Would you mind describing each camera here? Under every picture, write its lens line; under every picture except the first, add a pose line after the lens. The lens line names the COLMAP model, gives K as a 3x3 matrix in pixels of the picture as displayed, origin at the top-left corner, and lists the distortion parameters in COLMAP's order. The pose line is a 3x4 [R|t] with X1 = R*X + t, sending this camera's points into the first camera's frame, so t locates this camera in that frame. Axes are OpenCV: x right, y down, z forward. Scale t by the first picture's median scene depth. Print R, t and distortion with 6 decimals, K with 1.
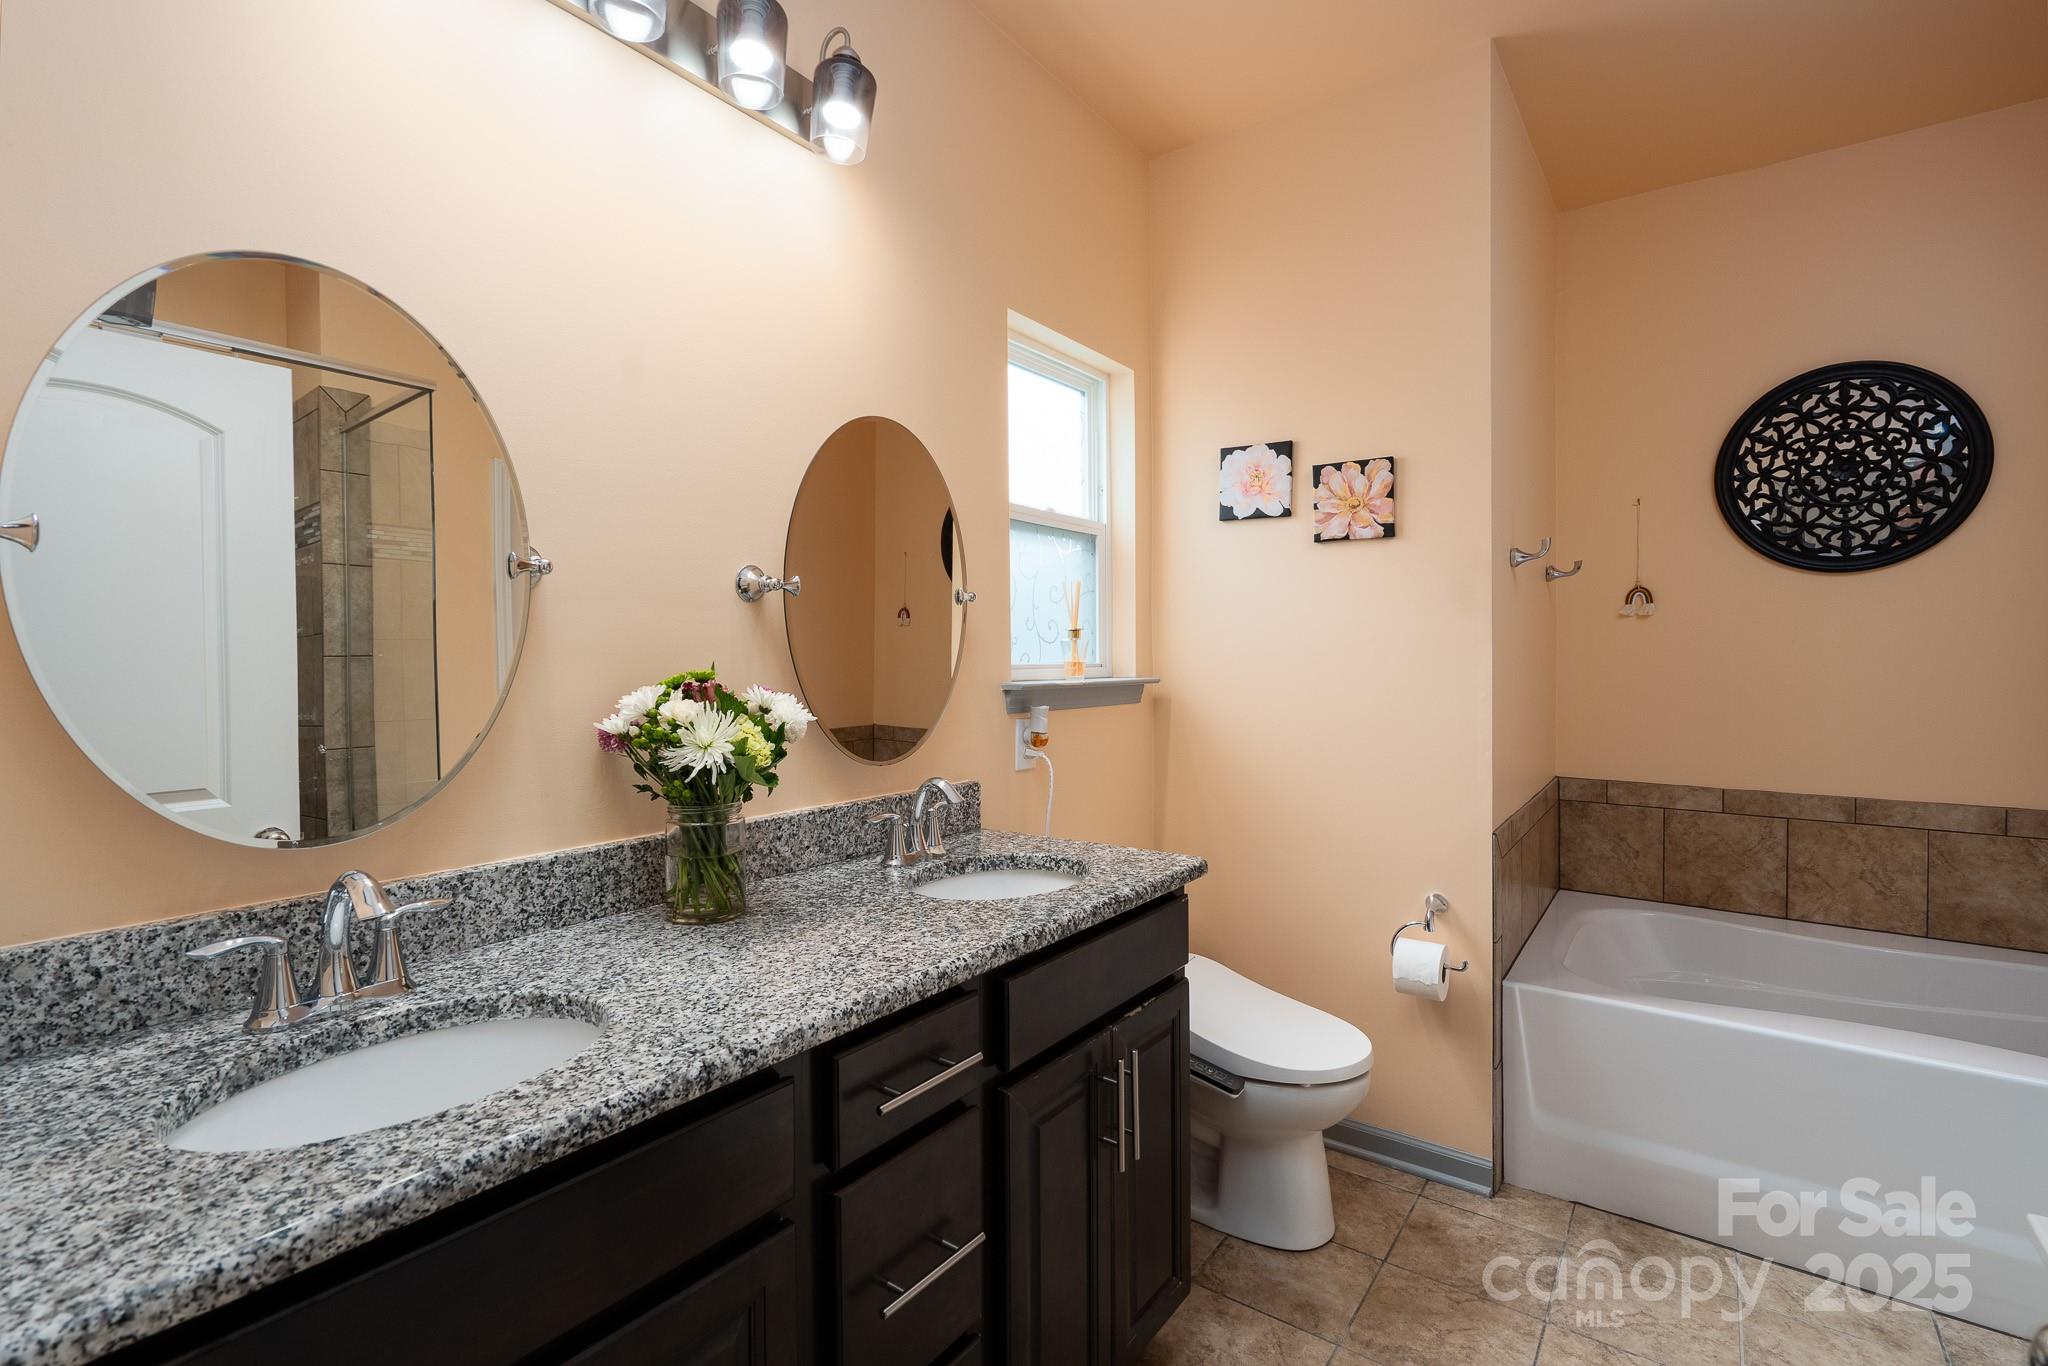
lens RADIAL K [[938.7, 0, 1012.0], [0, 938.7, 676.7], [0, 0, 1]] dist [-0.003362, 0.000706]
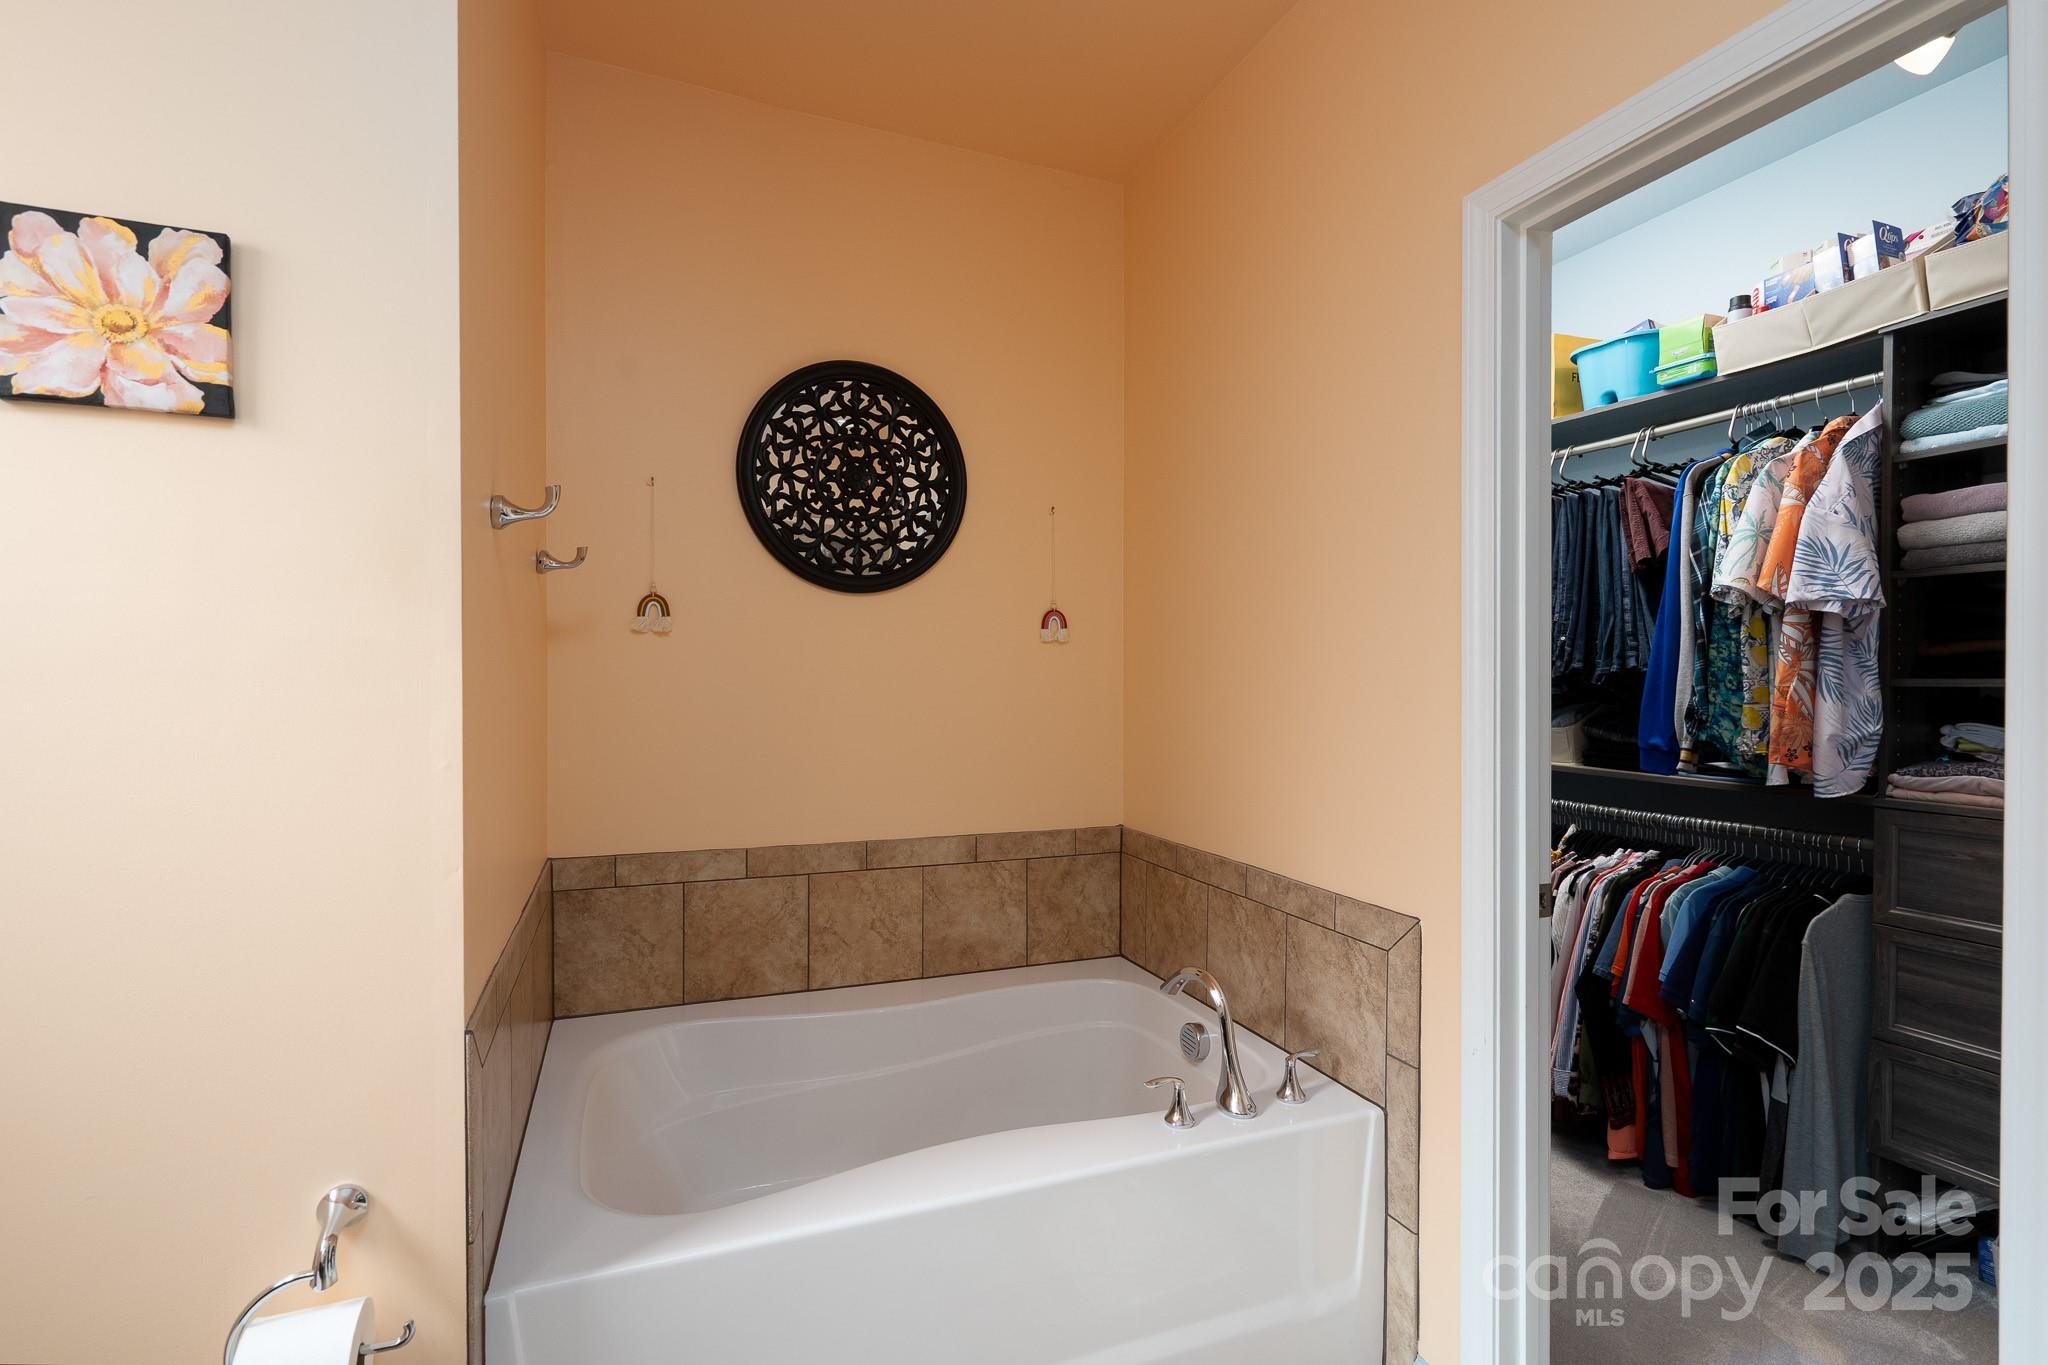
lens RADIAL K [[938.7, 0, 1012.0], [0, 938.7, 676.2], [0, 0, 1]] dist [-0.003362, 0.000706]
pose [[0.521945, 0.007788, 0.852944, 0.195228], [0.016062, 0.999691, -0.018956, -0.011729], [-0.852828, 0.023594, 0.521658, 0.400928]]
